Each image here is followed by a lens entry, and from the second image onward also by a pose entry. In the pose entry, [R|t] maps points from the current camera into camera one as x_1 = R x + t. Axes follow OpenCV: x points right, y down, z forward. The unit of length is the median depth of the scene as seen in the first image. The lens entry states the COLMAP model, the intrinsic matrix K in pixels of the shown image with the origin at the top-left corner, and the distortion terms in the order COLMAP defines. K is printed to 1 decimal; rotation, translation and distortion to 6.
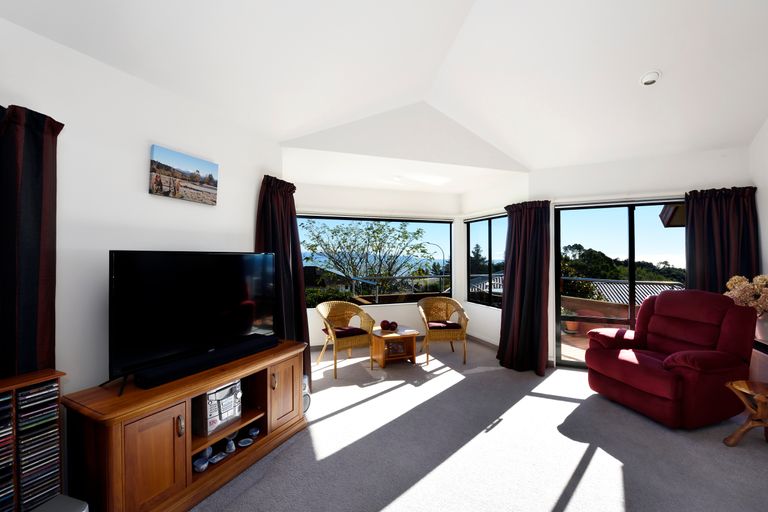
lens RADIAL K [[312.3, 0, 388.5], [0, 312.3, 258.8], [0, 0, 1]] dist [-0.020793, -0.000906]
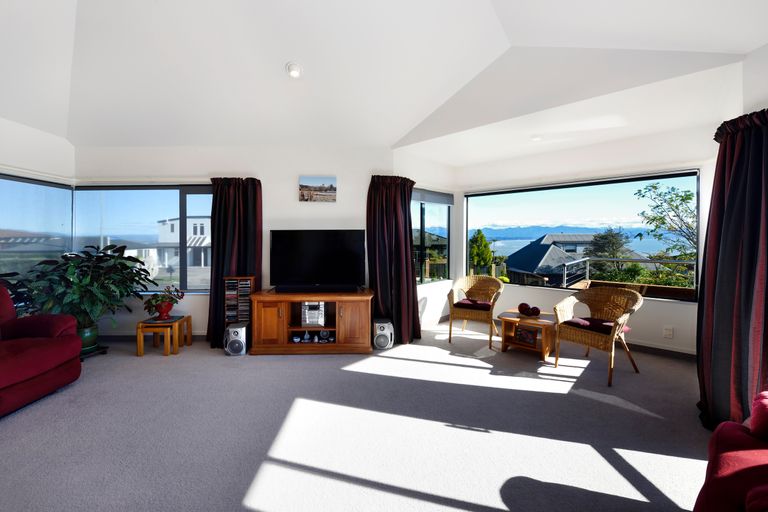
lens RADIAL K [[312.3, 0, 388.2], [0, 312.3, 243.4], [0, 0, 1]] dist [-0.020793, -0.000906]
pose [[0.469943, 0.020951, -0.882448, 1.078824], [0.000107, 0.999717, 0.023792, 0.011599], [0.882697, -0.011275, 0.469808, 0.458881]]
